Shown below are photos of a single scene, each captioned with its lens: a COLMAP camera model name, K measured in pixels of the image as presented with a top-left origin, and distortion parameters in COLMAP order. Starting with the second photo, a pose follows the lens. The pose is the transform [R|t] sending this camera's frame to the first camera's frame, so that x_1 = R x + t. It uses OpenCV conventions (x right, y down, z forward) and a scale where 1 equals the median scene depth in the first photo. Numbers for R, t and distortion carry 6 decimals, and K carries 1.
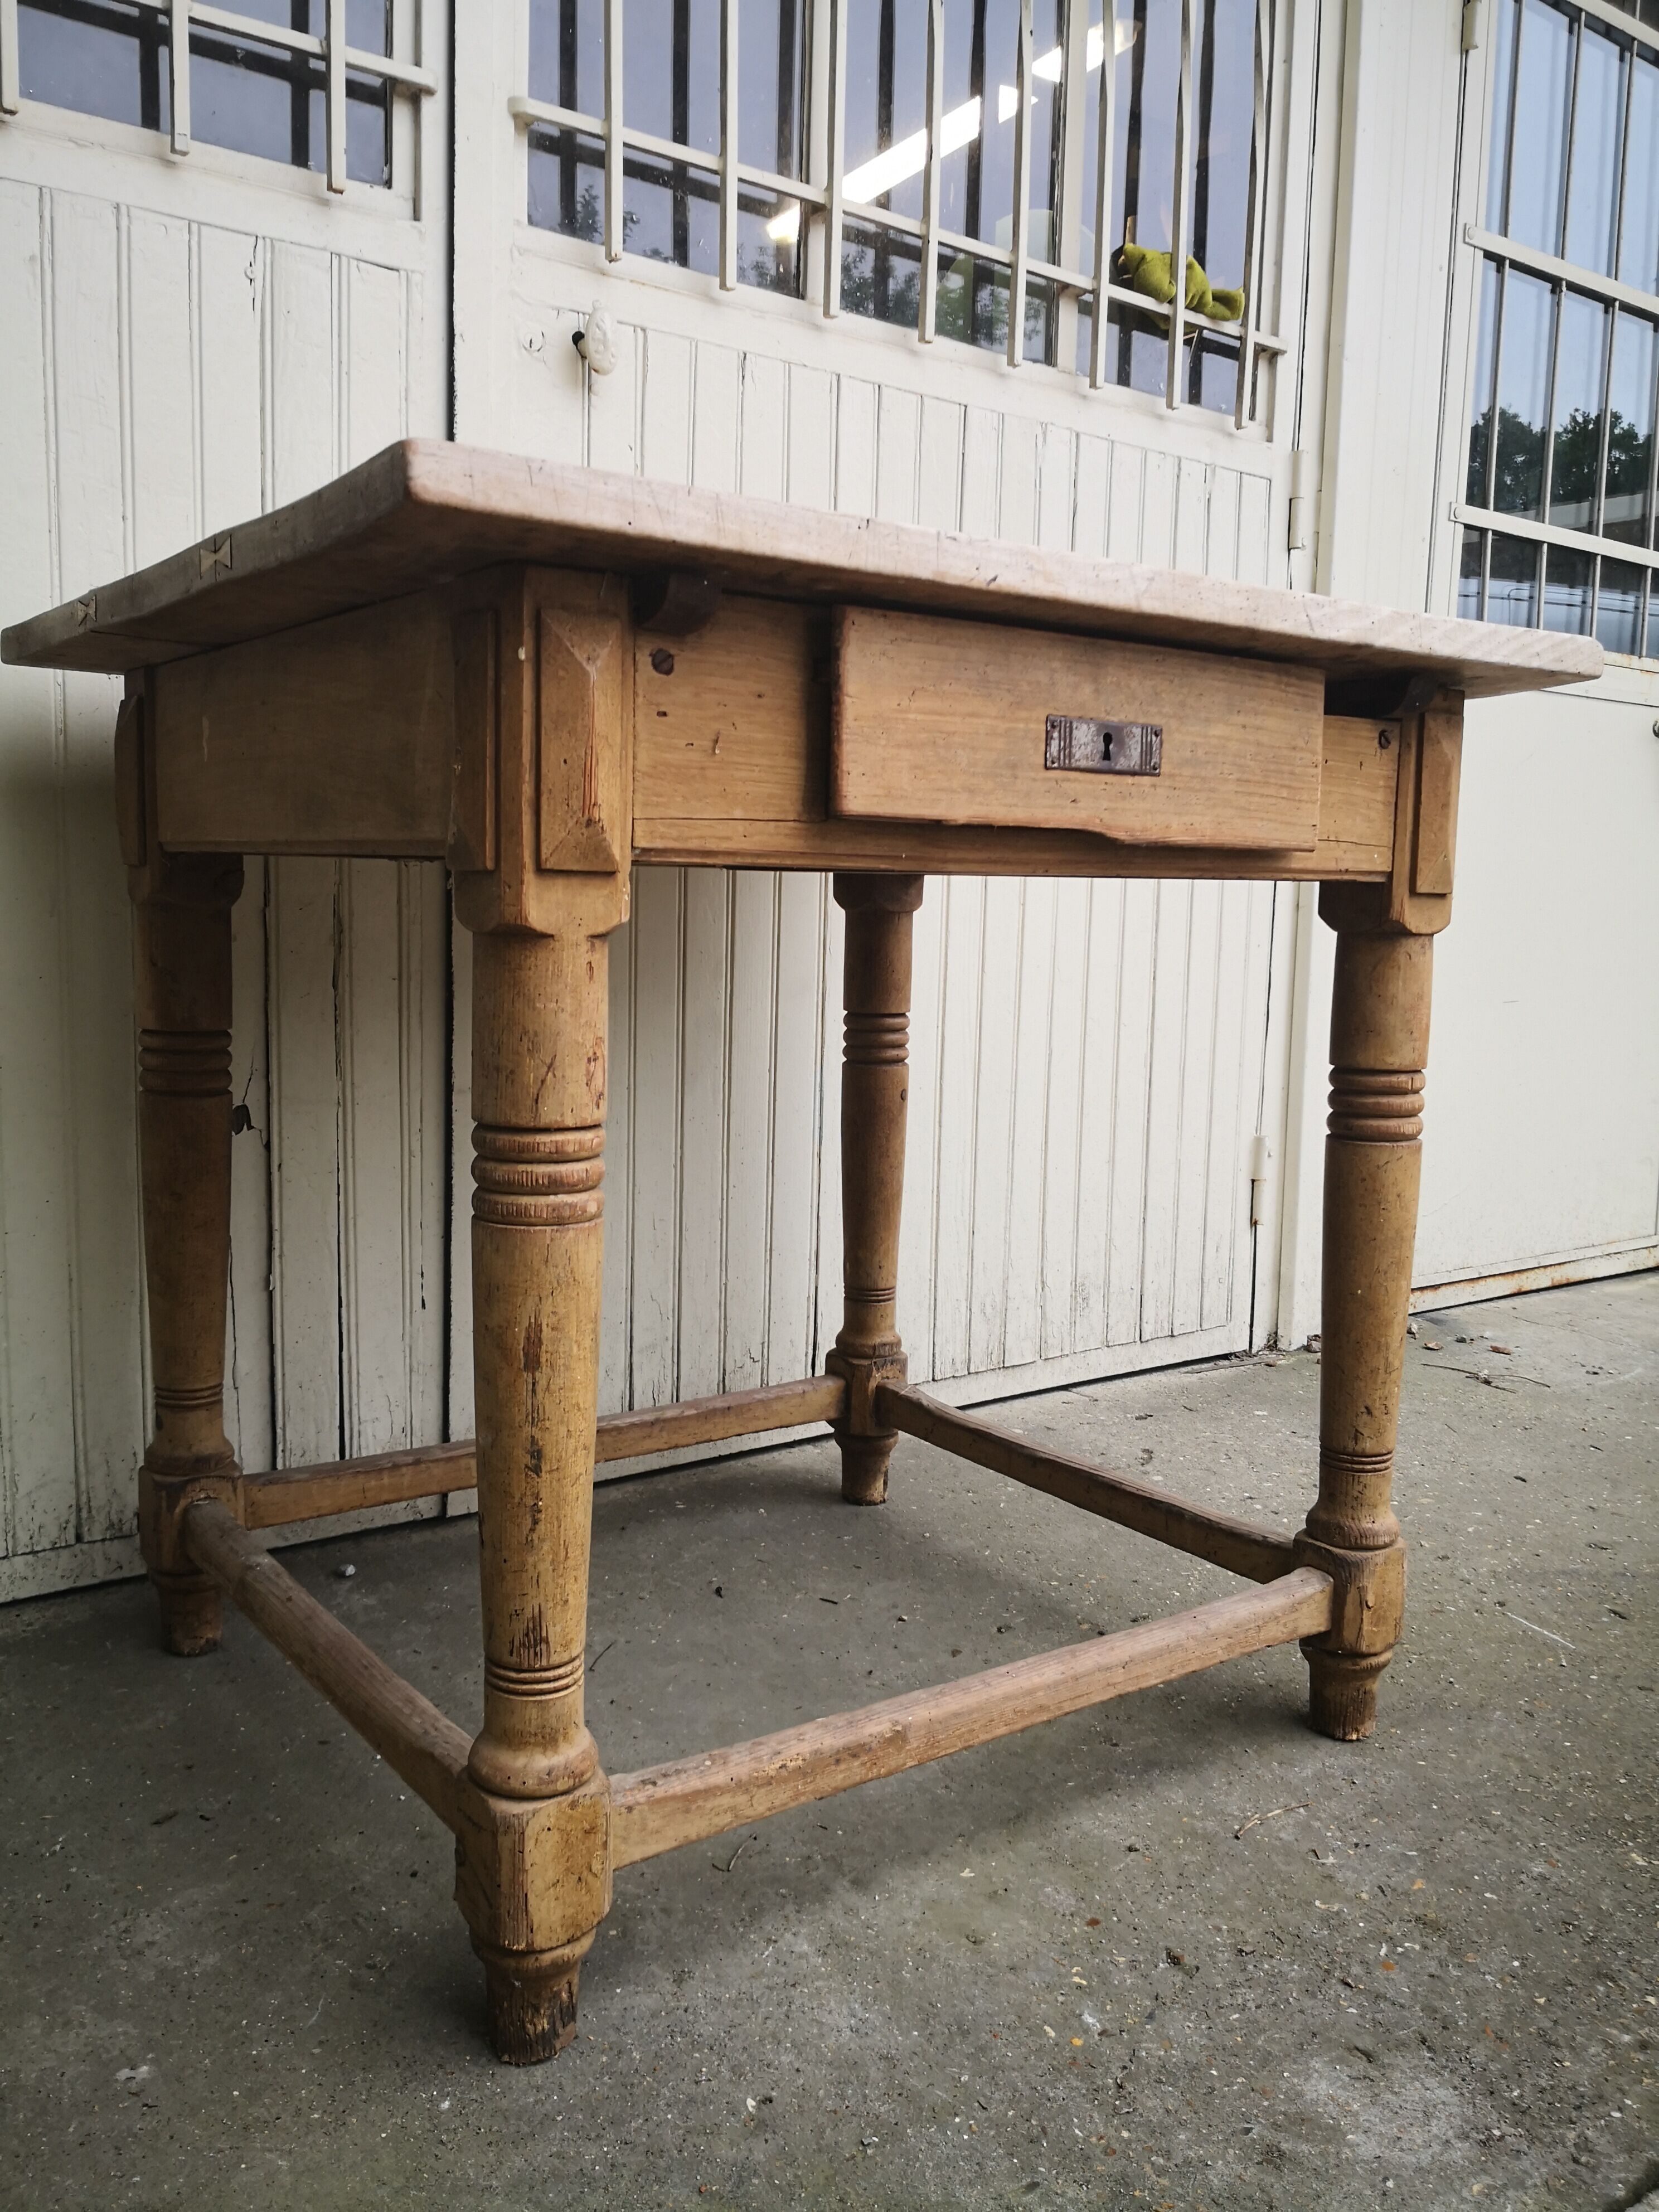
lens RADIAL K [[1789.8, 0, 790.2], [0, 1789.8, 1105.4], [0, 0, 1]] dist [0.021941, -0.039312]
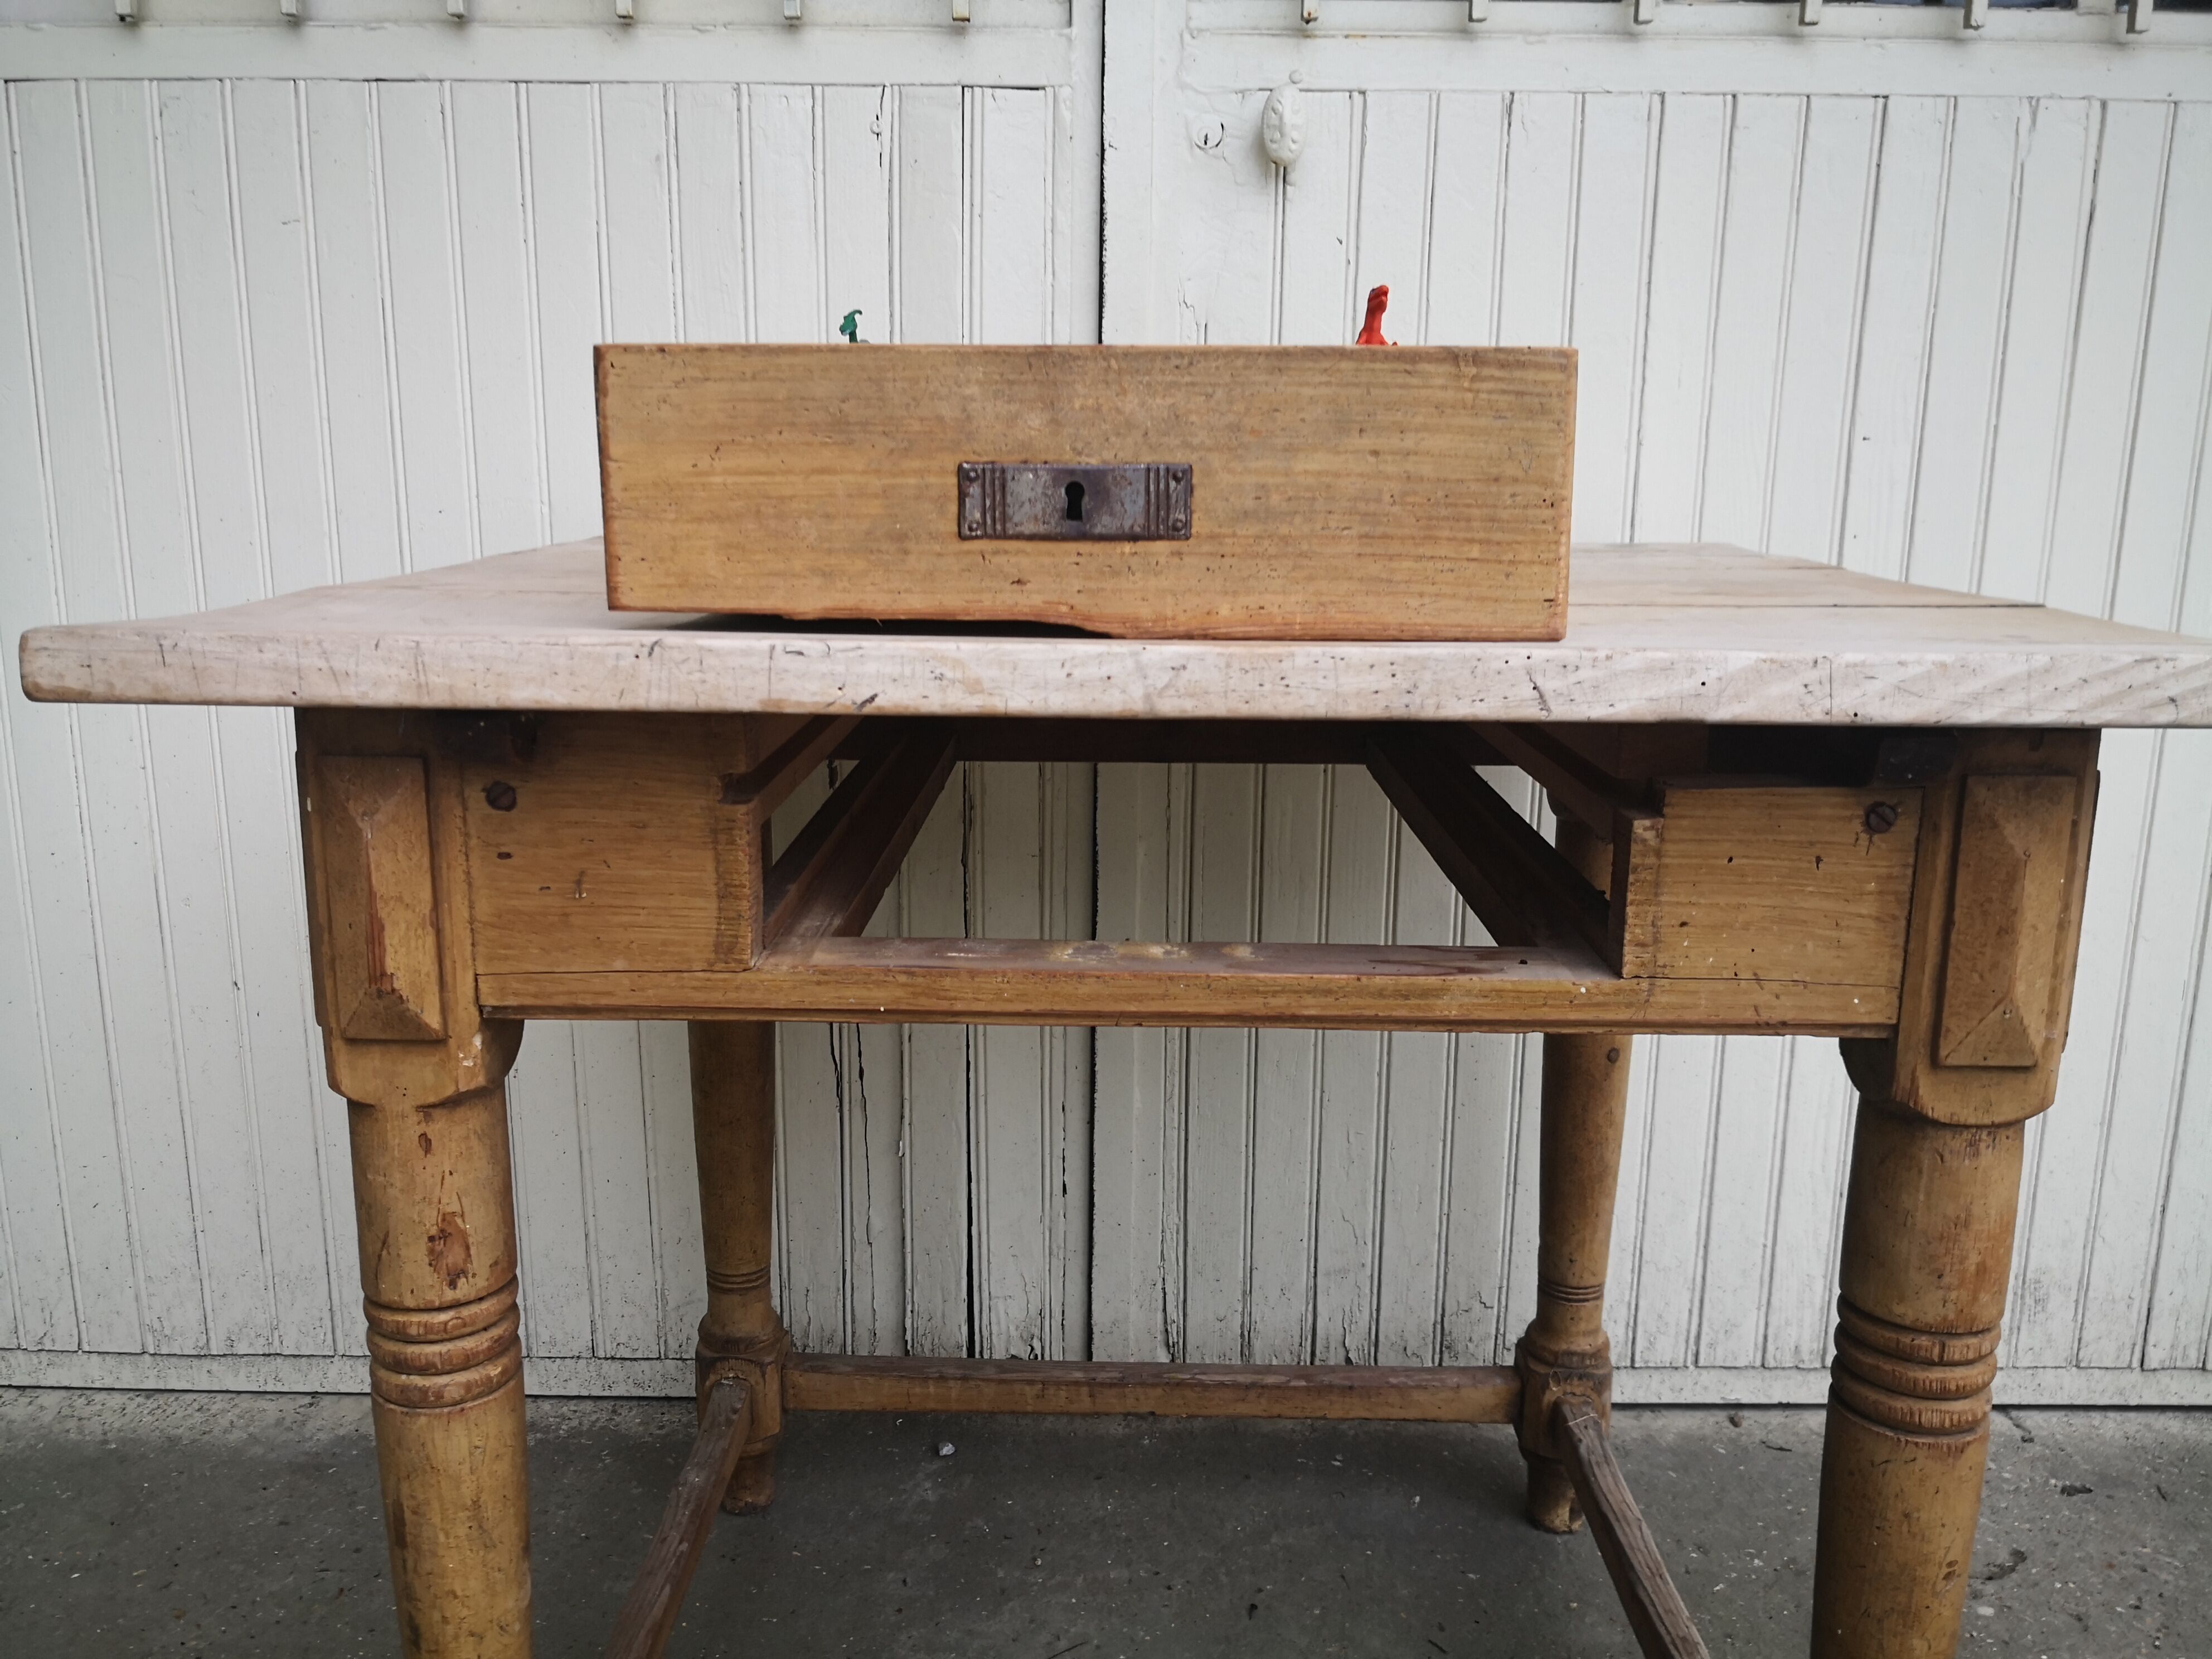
lens RADIAL K [[1780.7, 0, 1093.7], [0, 1780.7, 822.6], [0, 0, 1]] dist [0.013123, -0.038962]
pose [[0.808440, 0.107715, -0.578639, 0.540494], [-0.062408, 0.993257, 0.097704, -0.284425], [0.585261, -0.042876, 0.809710, 0.416961]]
